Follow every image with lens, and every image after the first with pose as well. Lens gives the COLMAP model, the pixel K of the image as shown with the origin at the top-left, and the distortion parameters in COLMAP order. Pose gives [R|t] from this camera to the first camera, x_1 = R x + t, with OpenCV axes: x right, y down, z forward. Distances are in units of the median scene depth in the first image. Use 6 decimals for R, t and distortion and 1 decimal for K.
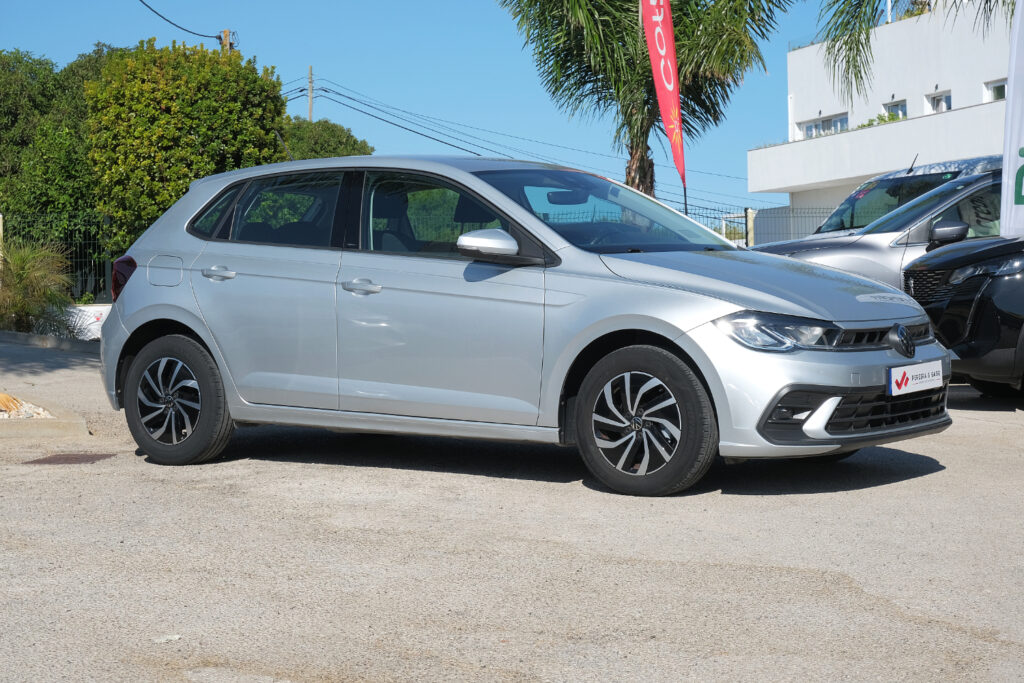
lens RADIAL K [[1999.1, 0, 514.5], [0, 1999.1, 346.5], [0, 0, 1]] dist [-0.087810, 0.000000]
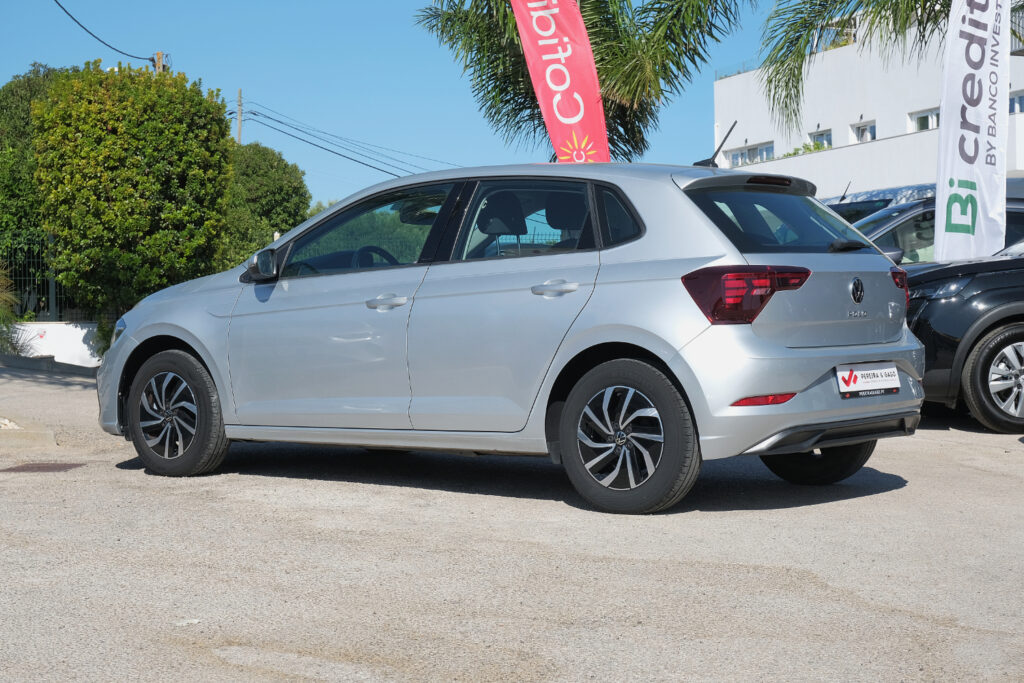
lens RADIAL K [[1999.1, 0, 511.2], [0, 1999.1, 341.0], [0, 0, 1]] dist [-0.087810, 0.000000]
pose [[0.999268, 0.008224, 0.037365, -0.015208], [-0.007642, 0.999848, -0.015677, 0.004049], [-0.037488, 0.015380, 0.999179, -0.028136]]
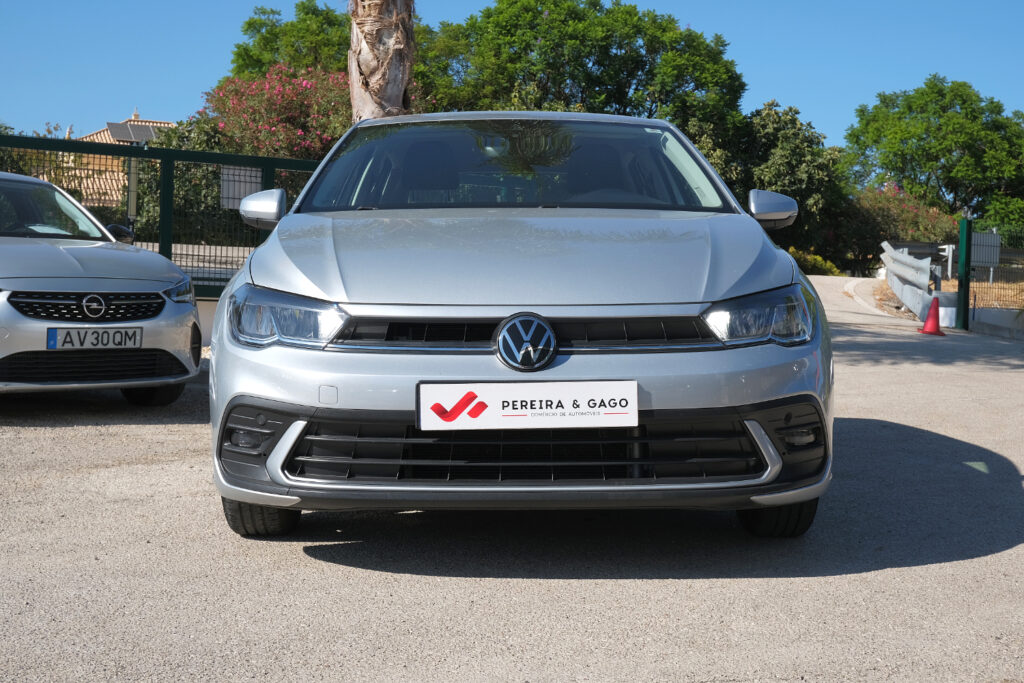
lens RADIAL K [[1385.2, 0, 511.9], [0, 1385.2, 341.3], [0, 0, 1]] dist [-0.017998, 0.000000]
pose [[0.580484, 0.042240, -0.813175, 0.343311], [-0.044556, 0.998805, 0.020076, -0.007286], [0.813052, 0.024578, 0.581672, 0.490963]]
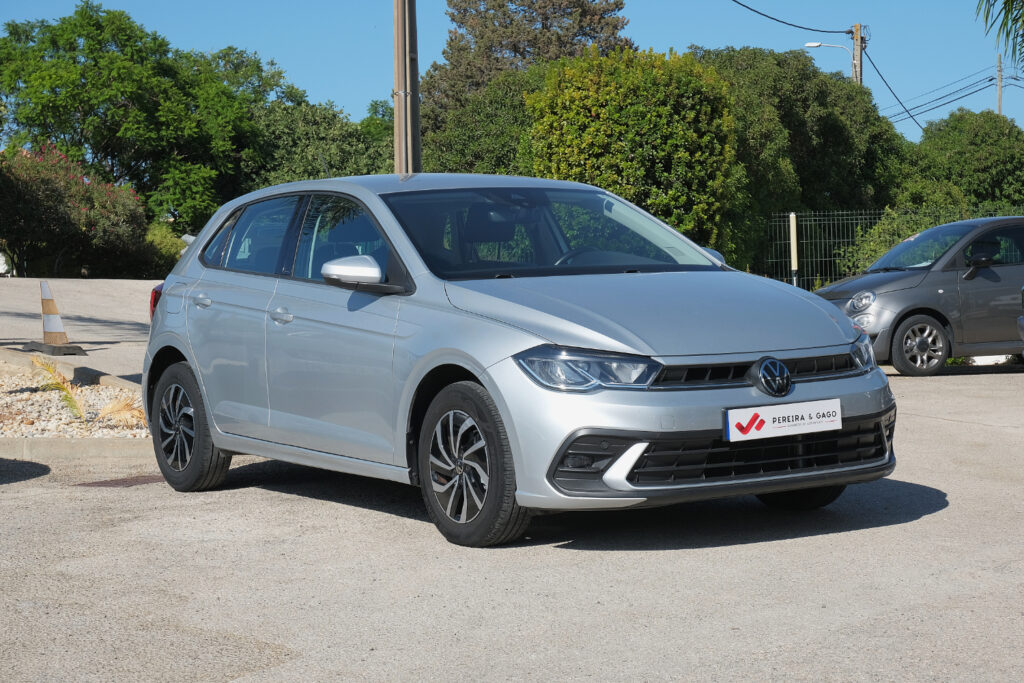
lens RADIAL K [[1999.1, 0, 512.0], [0, 1999.1, 339.0], [0, 0, 1]] dist [-0.087810, 0.000000]
pose [[0.924211, -0.001442, -0.381880, 0.273636], [0.001425, 0.999999, -0.000327, -0.012449], [0.381880, -0.000242, 0.924212, 0.101379]]
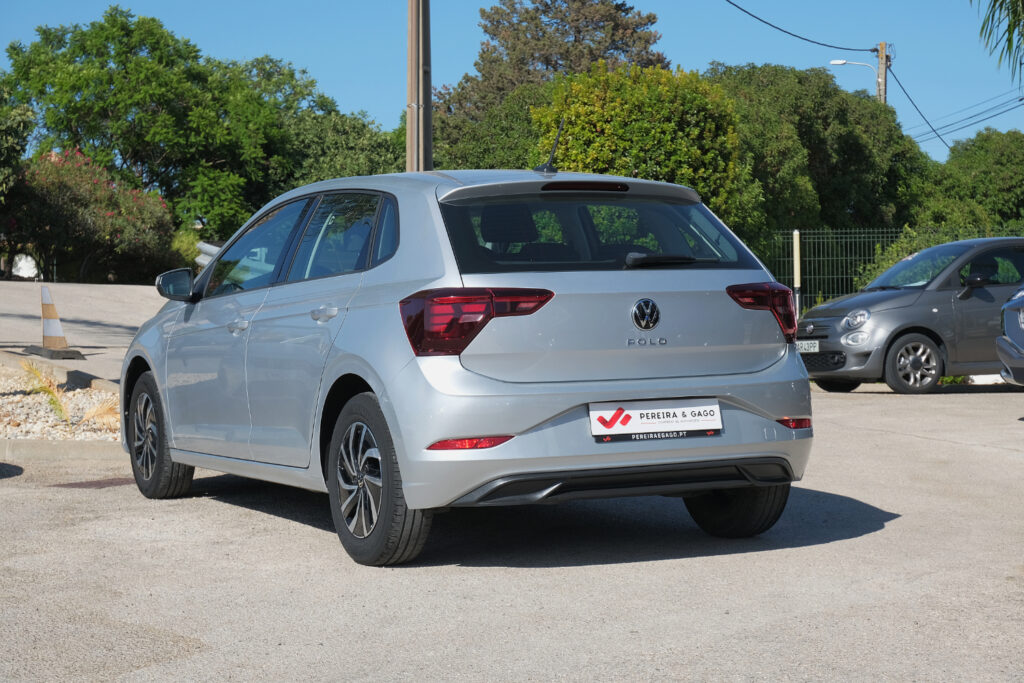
lens RADIAL K [[1999.1, 0, 537.7], [0, 1999.1, 358.8], [0, 0, 1]] dist [-0.087810, 0.000000]
pose [[0.922438, 0.015229, -0.385844, 0.304696], [-0.015025, 0.999881, 0.003544, -0.012524], [0.385852, 0.002528, 0.922557, 0.095843]]
